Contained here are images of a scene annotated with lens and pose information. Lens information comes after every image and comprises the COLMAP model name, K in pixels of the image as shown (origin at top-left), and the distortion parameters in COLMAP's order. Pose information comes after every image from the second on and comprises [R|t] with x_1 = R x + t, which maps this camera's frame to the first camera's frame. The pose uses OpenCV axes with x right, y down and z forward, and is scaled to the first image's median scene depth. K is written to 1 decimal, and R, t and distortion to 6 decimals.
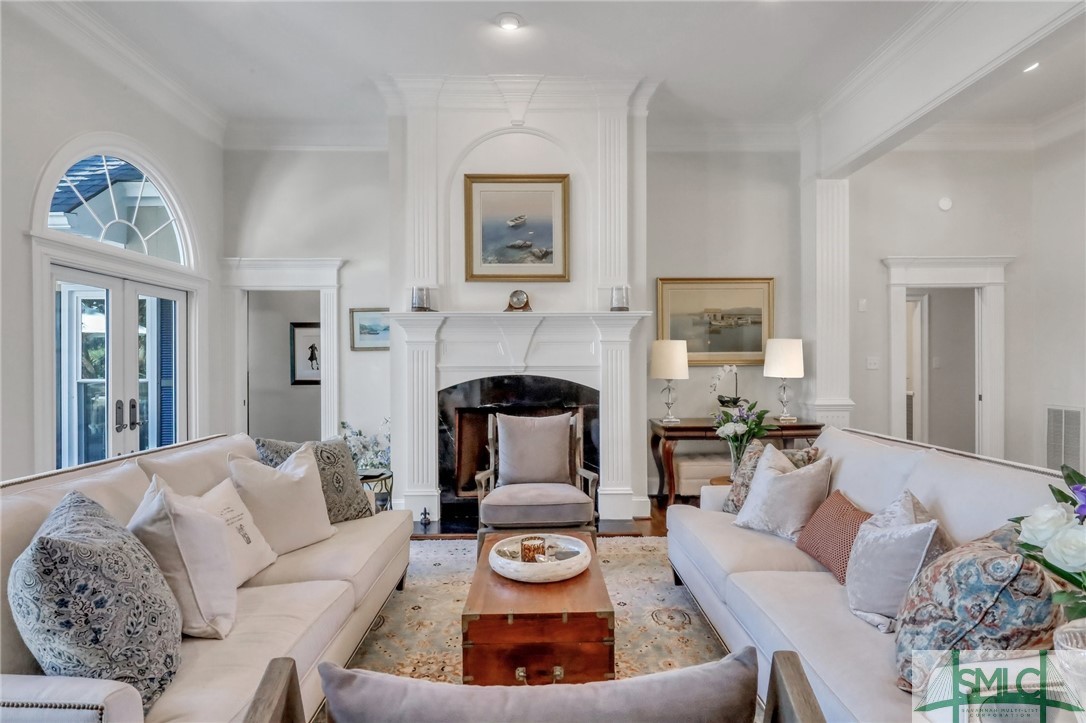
lens RADIAL K [[583.9, 0, 543.0], [0, 583.9, 361.5], [0, 0, 1]] dist [-0.005099, -0.000341]
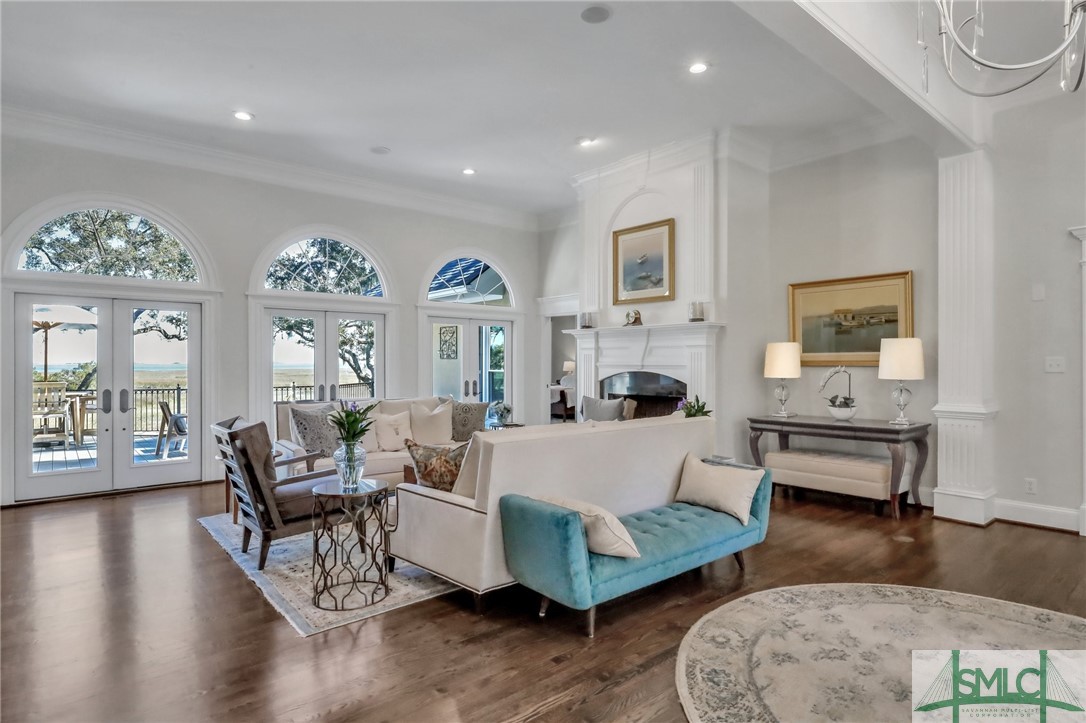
lens RADIAL K [[583.9, 0, 543.0], [0, 583.9, 361.5], [0, 0, 1]] dist [-0.005099, -0.000341]
pose [[0.630018, 0.003089, -0.776574, 0.794306], [0.001894, 0.999983, 0.005514, -0.007097], [0.776578, -0.004944, 0.630001, -0.040793]]
